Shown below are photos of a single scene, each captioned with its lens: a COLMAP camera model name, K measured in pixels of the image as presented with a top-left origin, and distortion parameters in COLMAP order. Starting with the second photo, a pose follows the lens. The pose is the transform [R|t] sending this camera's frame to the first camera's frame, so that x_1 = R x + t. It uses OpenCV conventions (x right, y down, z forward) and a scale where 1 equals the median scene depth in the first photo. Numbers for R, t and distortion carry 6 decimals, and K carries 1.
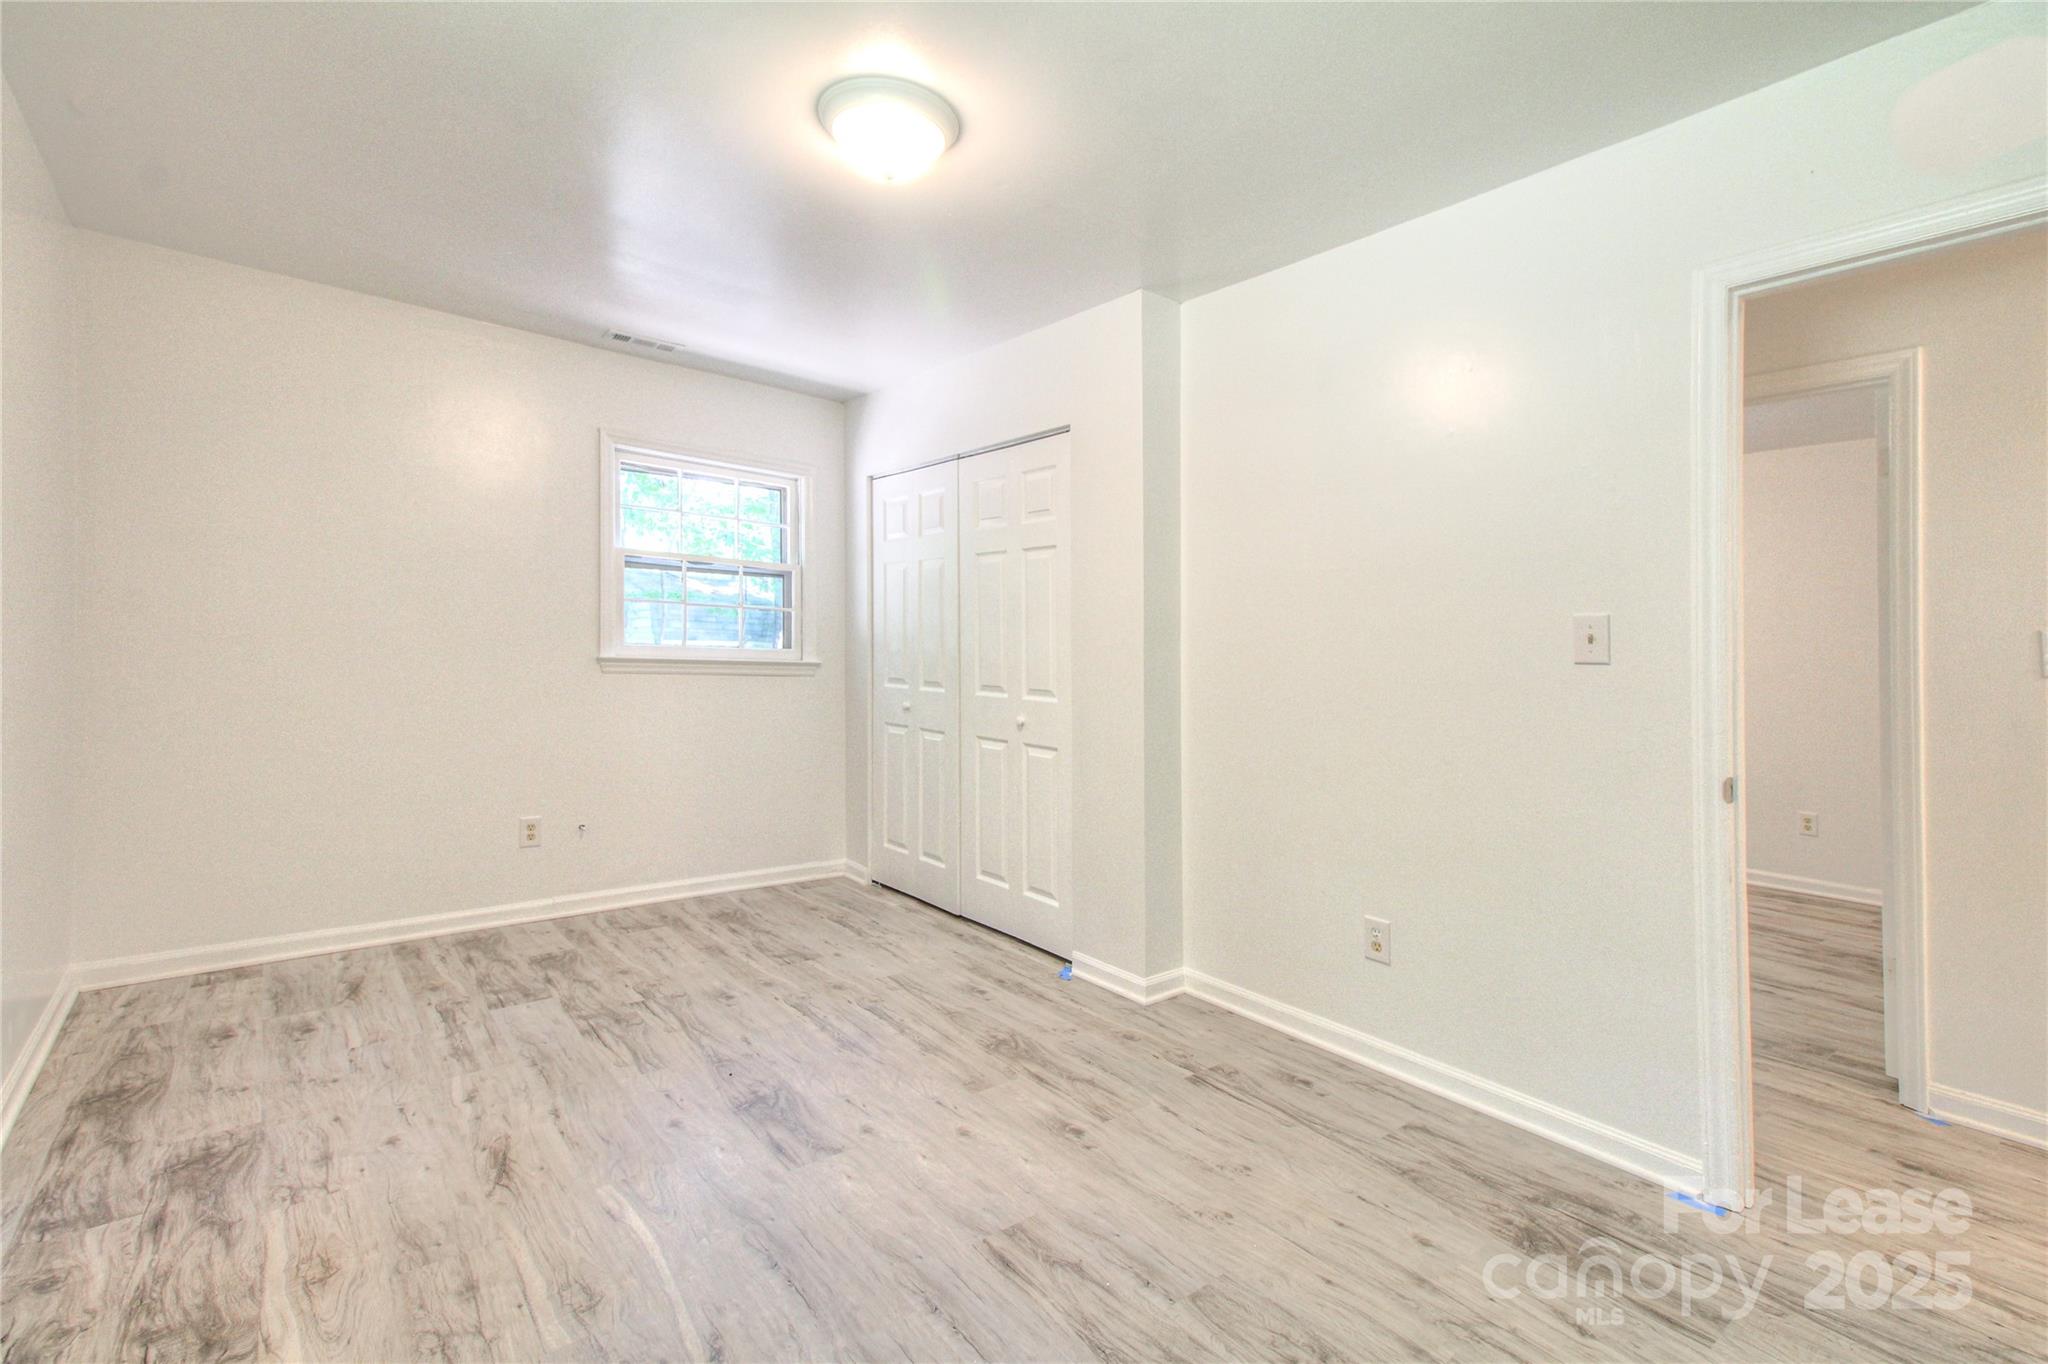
lens RADIAL K [[910.0, 0, 1020.8], [0, 910.0, 652.8], [0, 0, 1]] dist [0.020889, -0.000072]
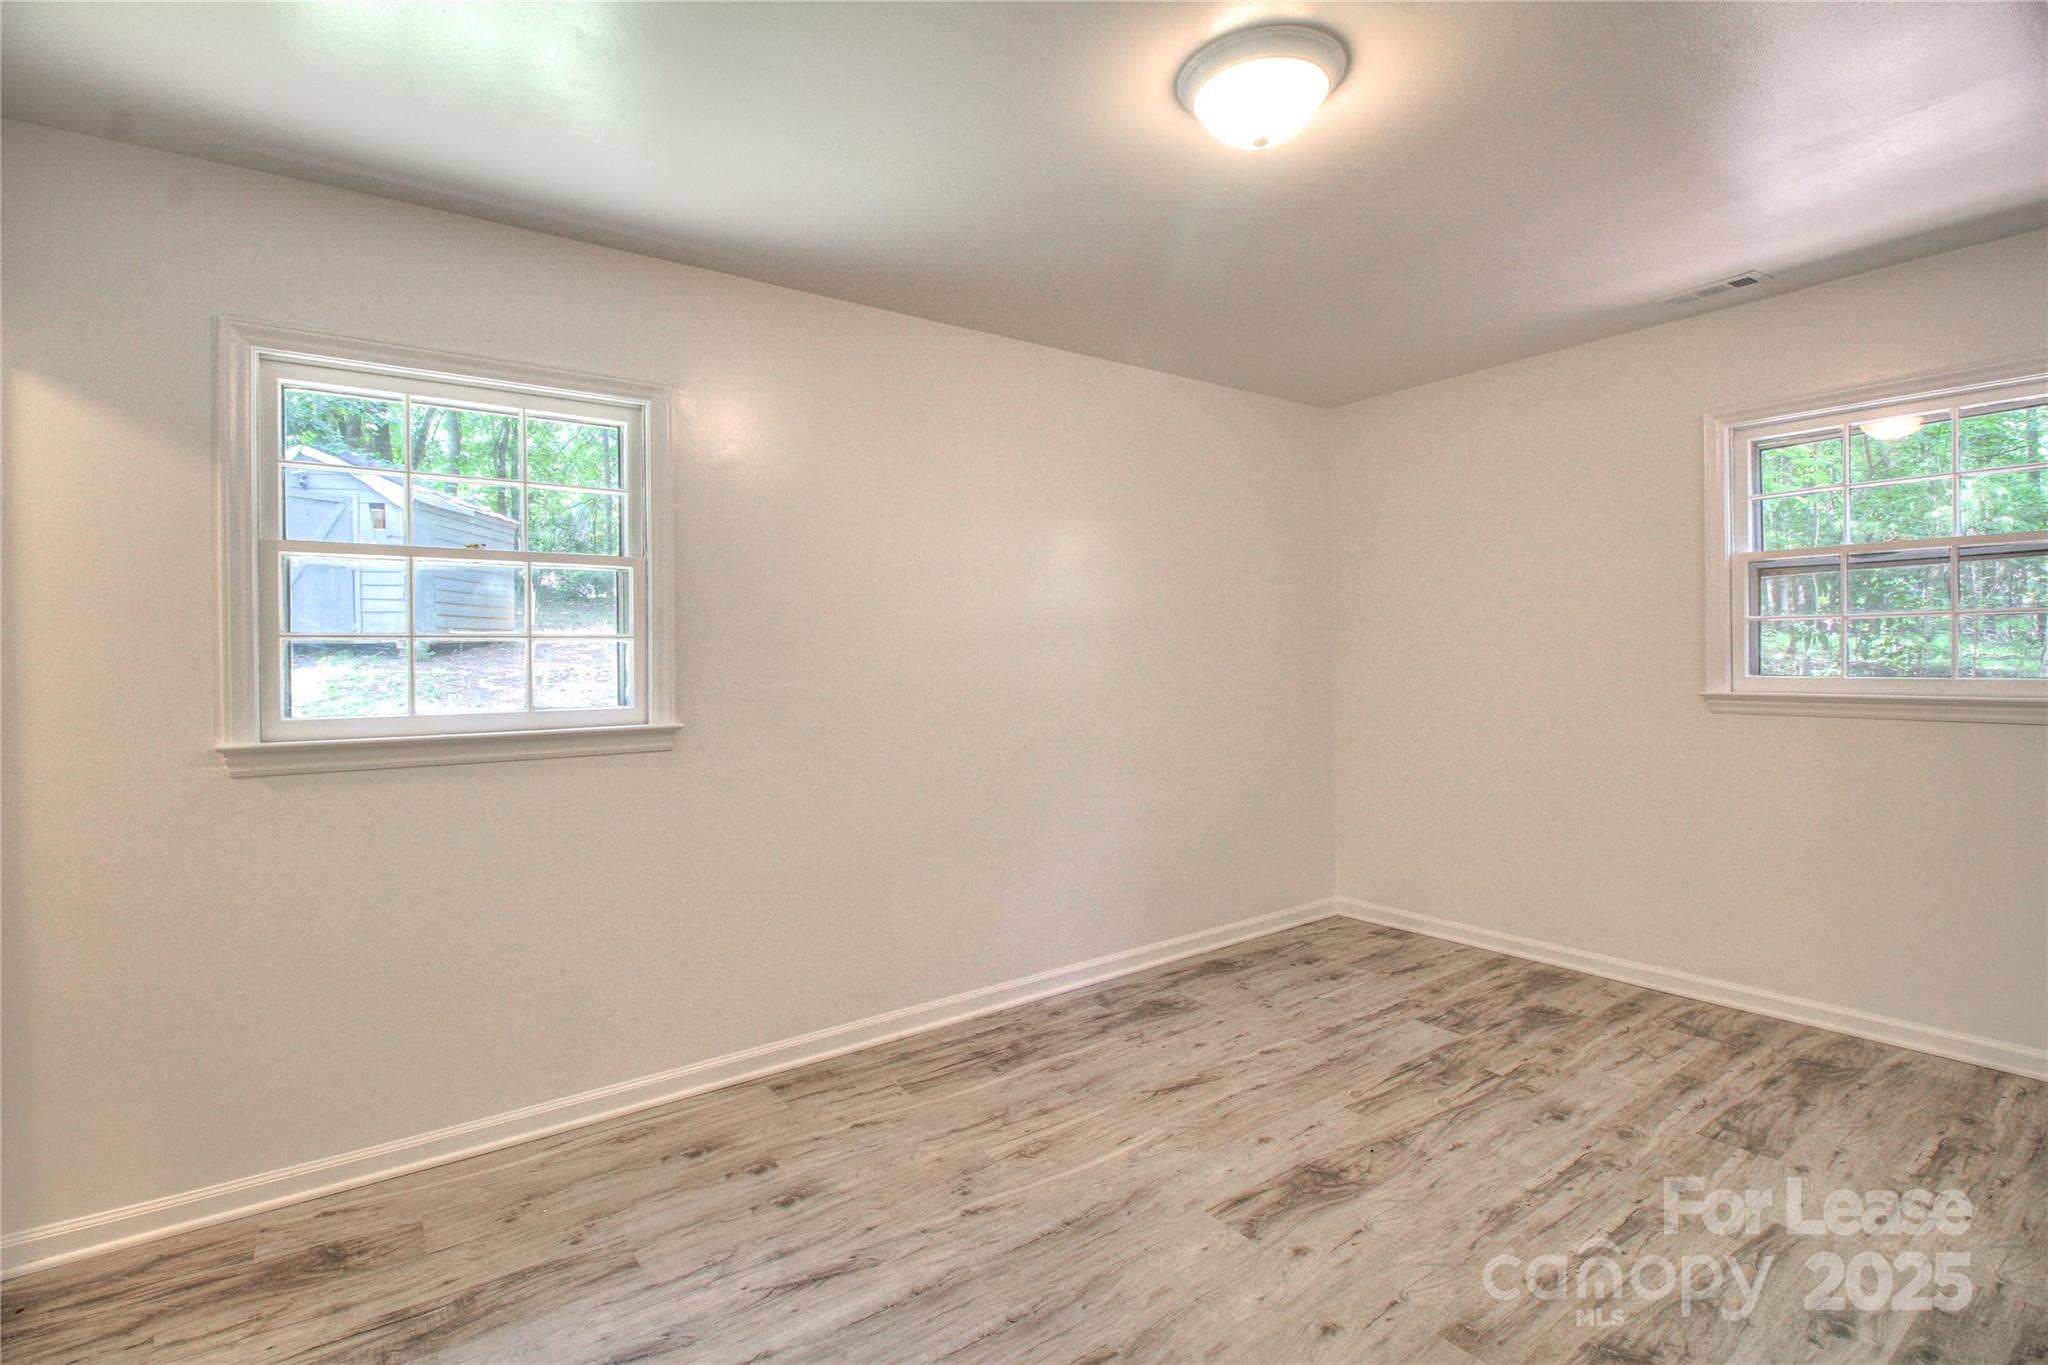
lens RADIAL K [[957.4, 0, 1021.7], [0, 957.4, 684.4], [0, 0, 1]] dist [0.002606, -0.000549]
pose [[-0.062261, -0.004845, -0.998048, 0.647550], [0.020482, 0.999771, -0.006131, -0.005604], [0.997850, -0.020824, -0.062147, 0.705633]]
